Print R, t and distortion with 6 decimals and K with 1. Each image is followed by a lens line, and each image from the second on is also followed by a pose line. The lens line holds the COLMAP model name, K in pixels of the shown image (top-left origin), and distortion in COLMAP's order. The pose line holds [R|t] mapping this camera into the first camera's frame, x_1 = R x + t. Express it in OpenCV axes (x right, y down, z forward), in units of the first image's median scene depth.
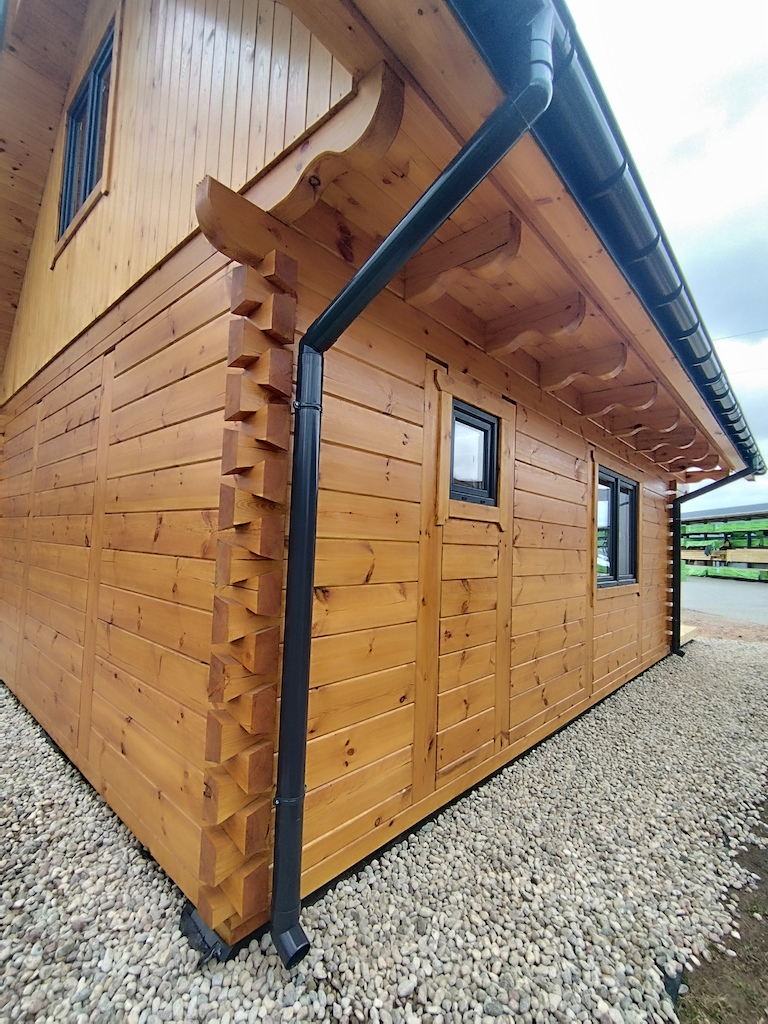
lens RADIAL K [[467.7, 0, 369.2], [0, 467.7, 509.5], [0, 0, 1]] dist [-0.000818, 0.000394]
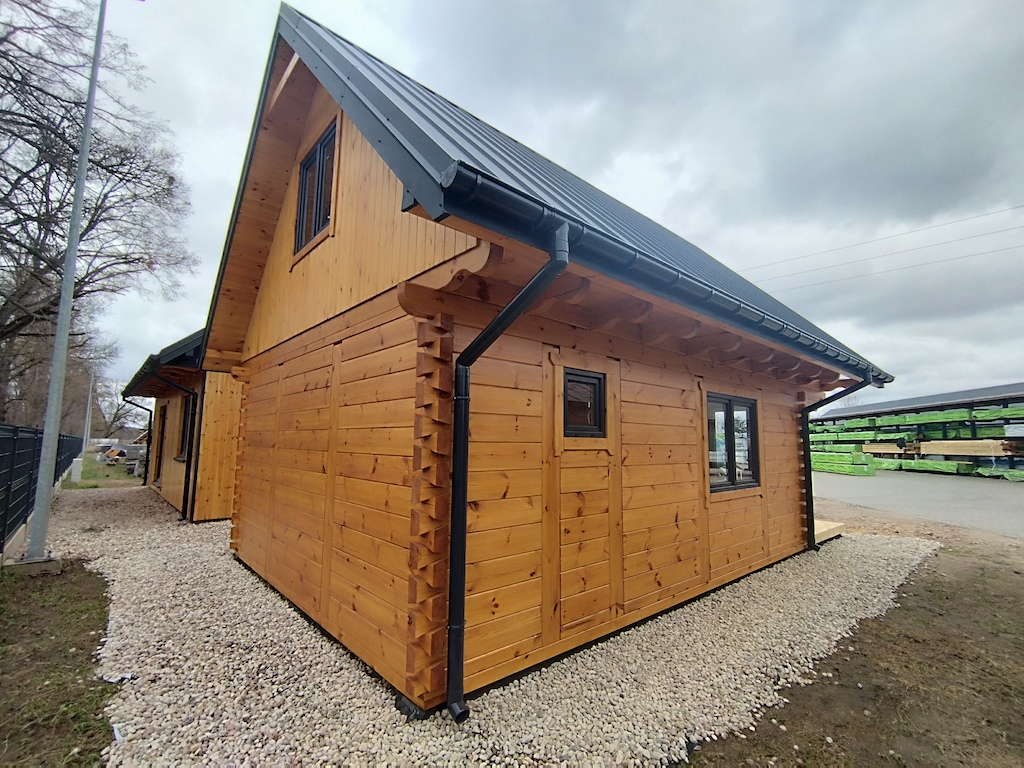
lens RADIAL K [[468.7, 0, 512.0], [0, 468.7, 384.0], [0, 0, 1]] dist [-0.009794, 0.000061]
pose [[0.996006, -0.035730, -0.081823, 0.150195], [0.031294, 0.998003, -0.054873, -0.126129], [0.083621, 0.052093, 0.995135, -0.538195]]
